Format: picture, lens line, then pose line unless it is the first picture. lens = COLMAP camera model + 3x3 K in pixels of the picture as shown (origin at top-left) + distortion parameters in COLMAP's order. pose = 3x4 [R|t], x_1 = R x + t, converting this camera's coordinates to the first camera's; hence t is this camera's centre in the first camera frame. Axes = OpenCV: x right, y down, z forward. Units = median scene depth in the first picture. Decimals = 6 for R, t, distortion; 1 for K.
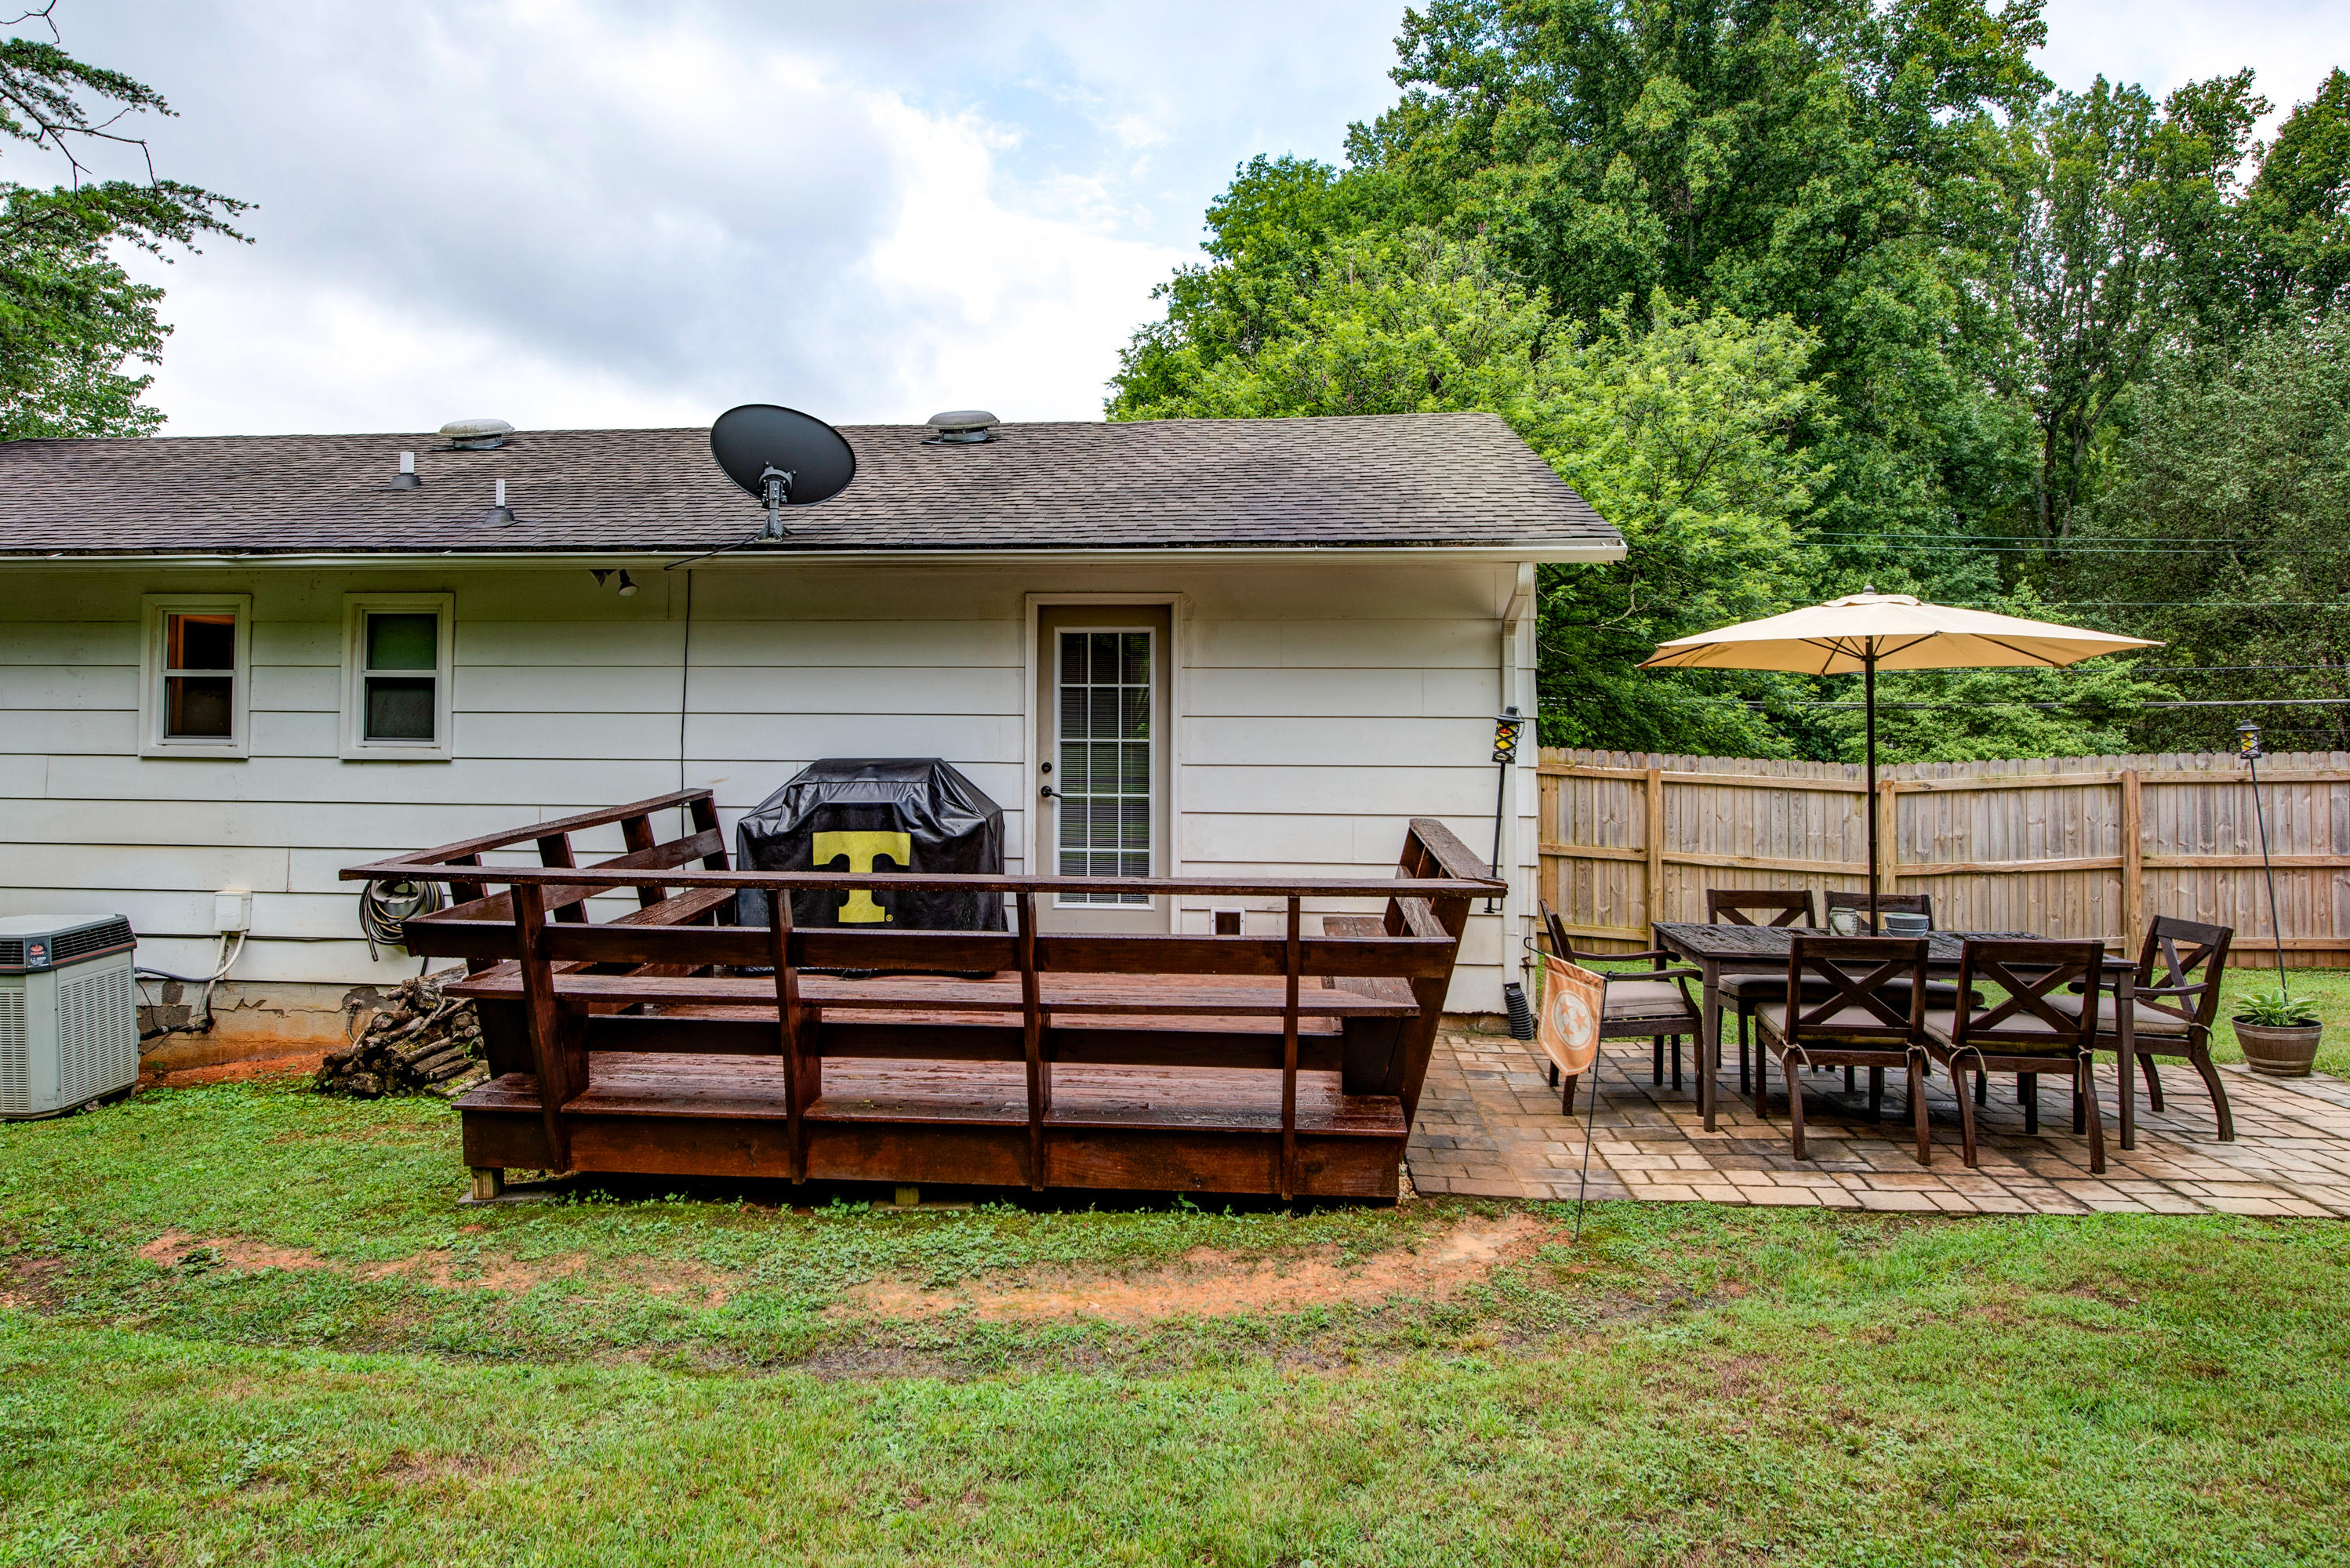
lens RADIAL K [[1324.8, 0, 1175.0], [0, 1324.8, 784.0], [0, 0, 1]] dist [0.007607, 0.001438]
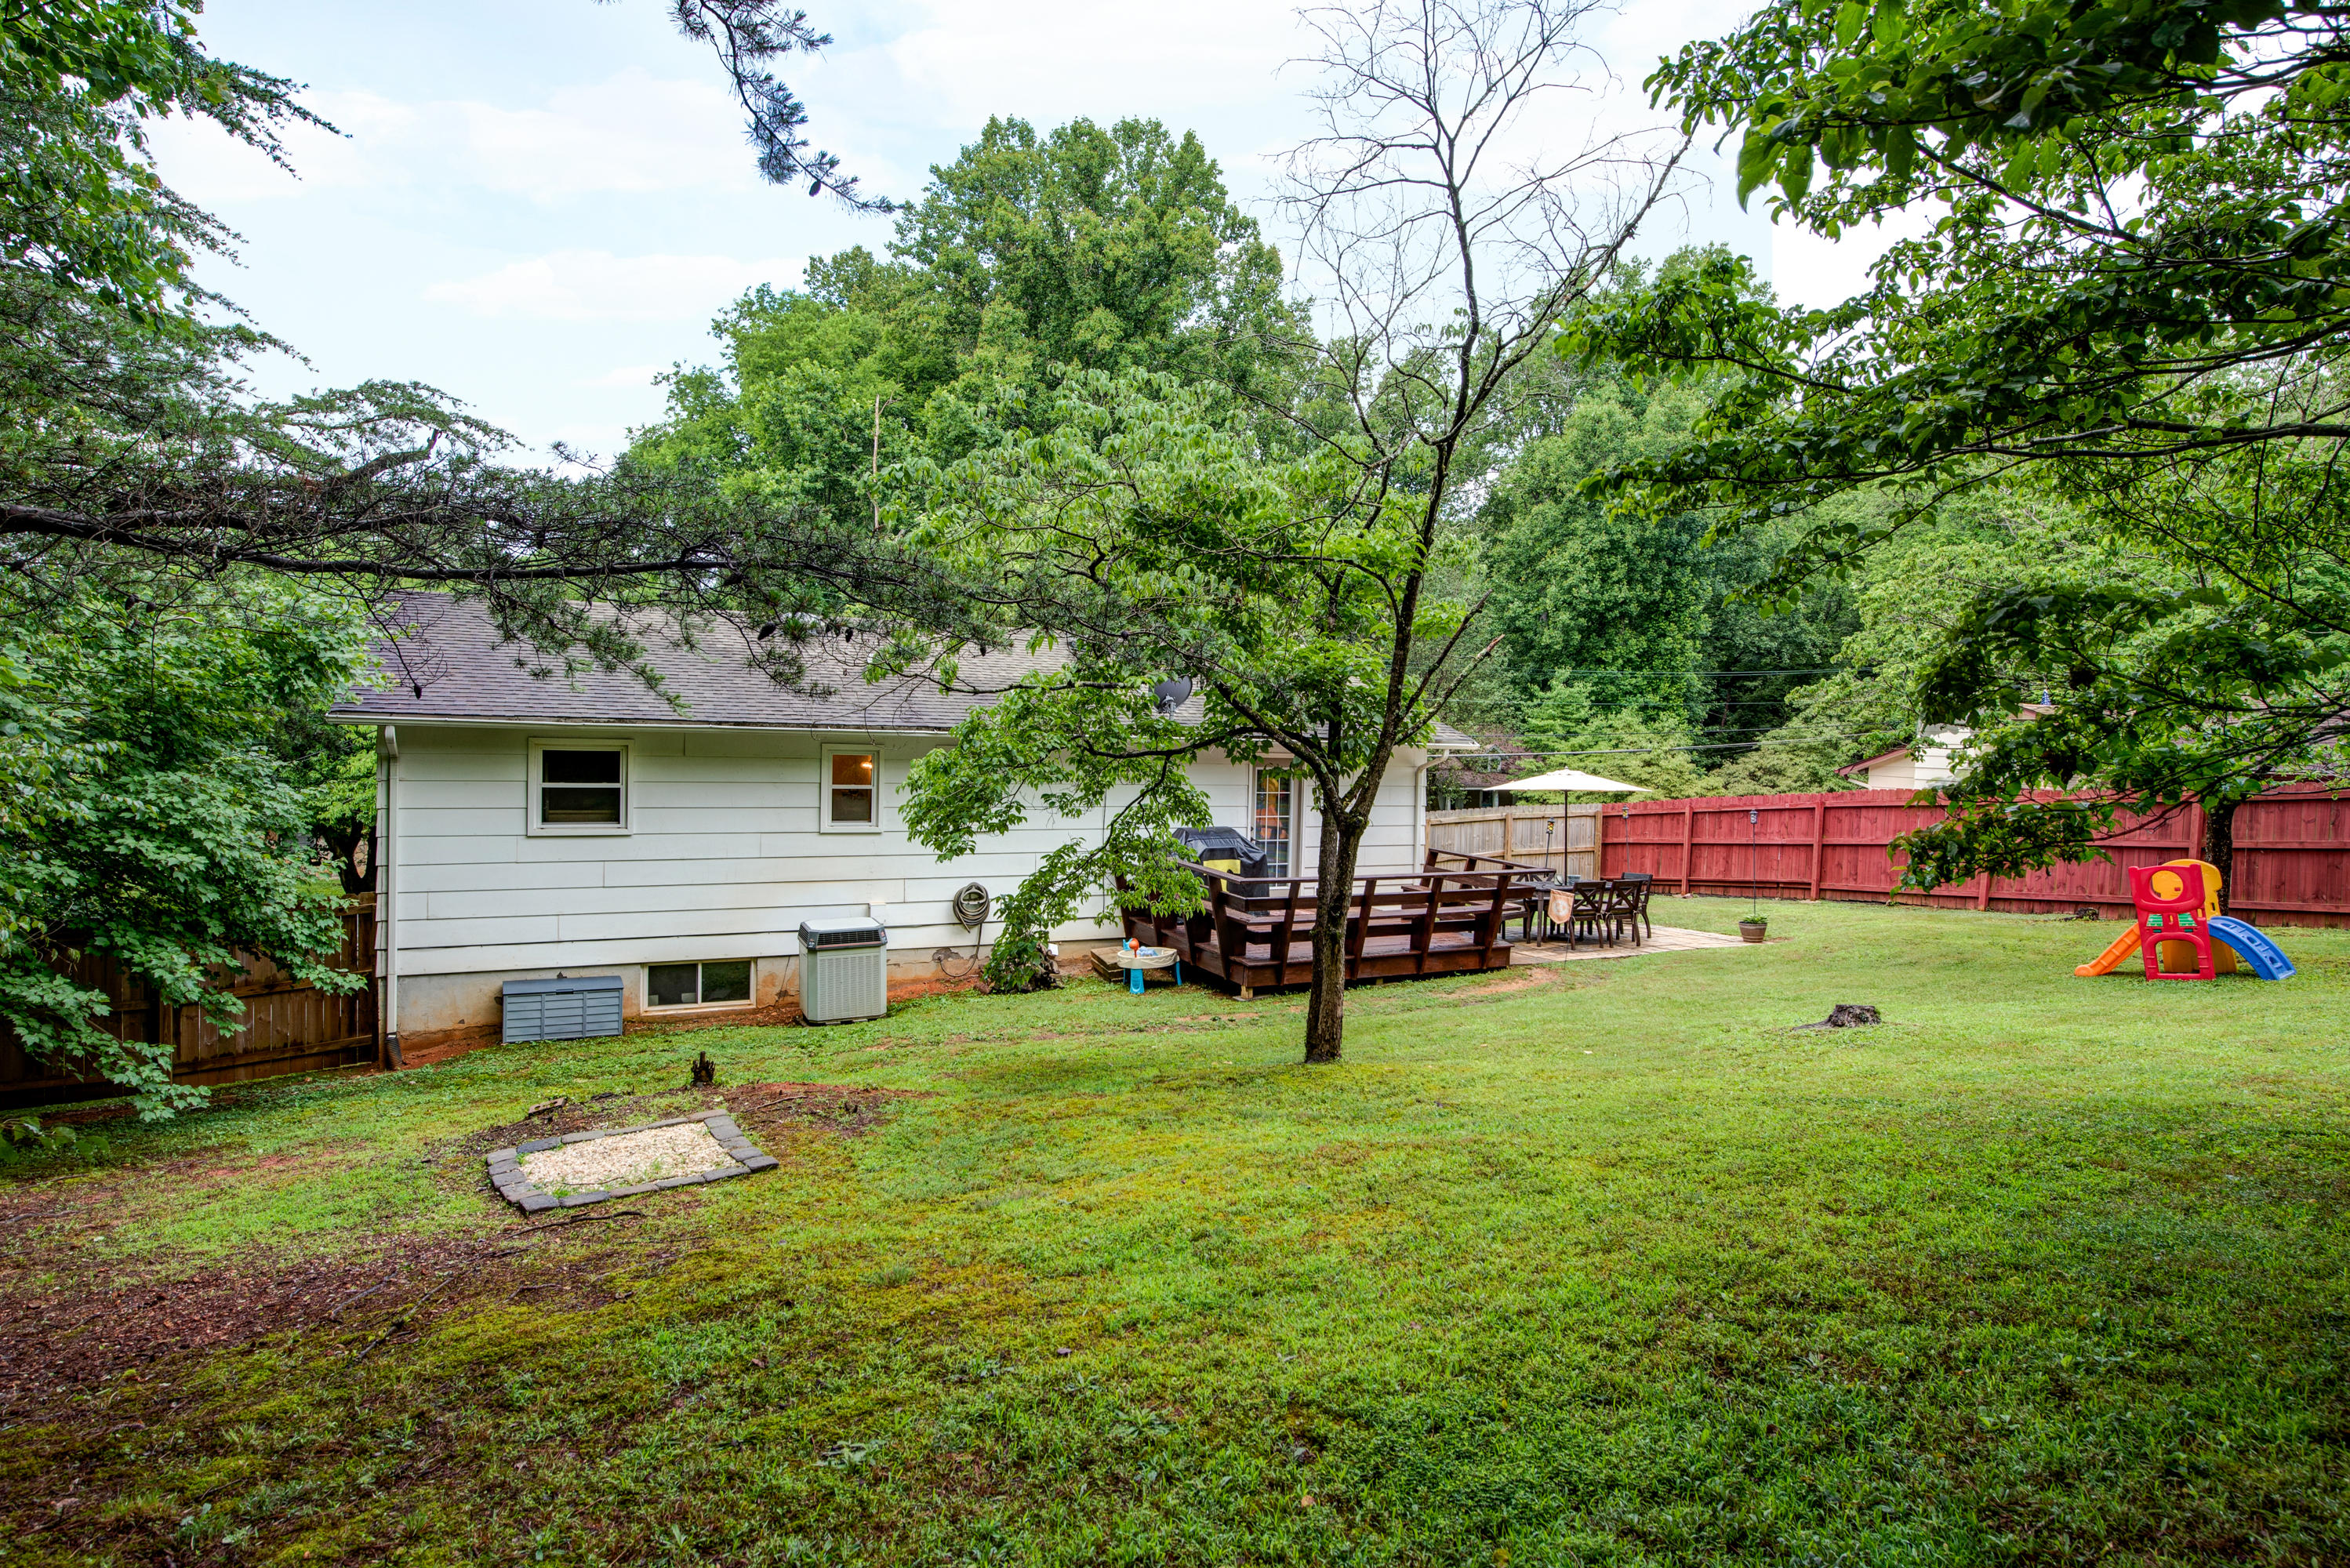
lens RADIAL K [[1324.8, 0, 1175.0], [0, 1324.8, 784.0], [0, 0, 1]] dist [0.007607, 0.001438]
pose [[0.834440, -0.001255, 0.551098, -1.403882], [0.015586, 0.999651, -0.021322, -0.041701], [-0.550879, 0.026381, 0.834168, -0.743048]]
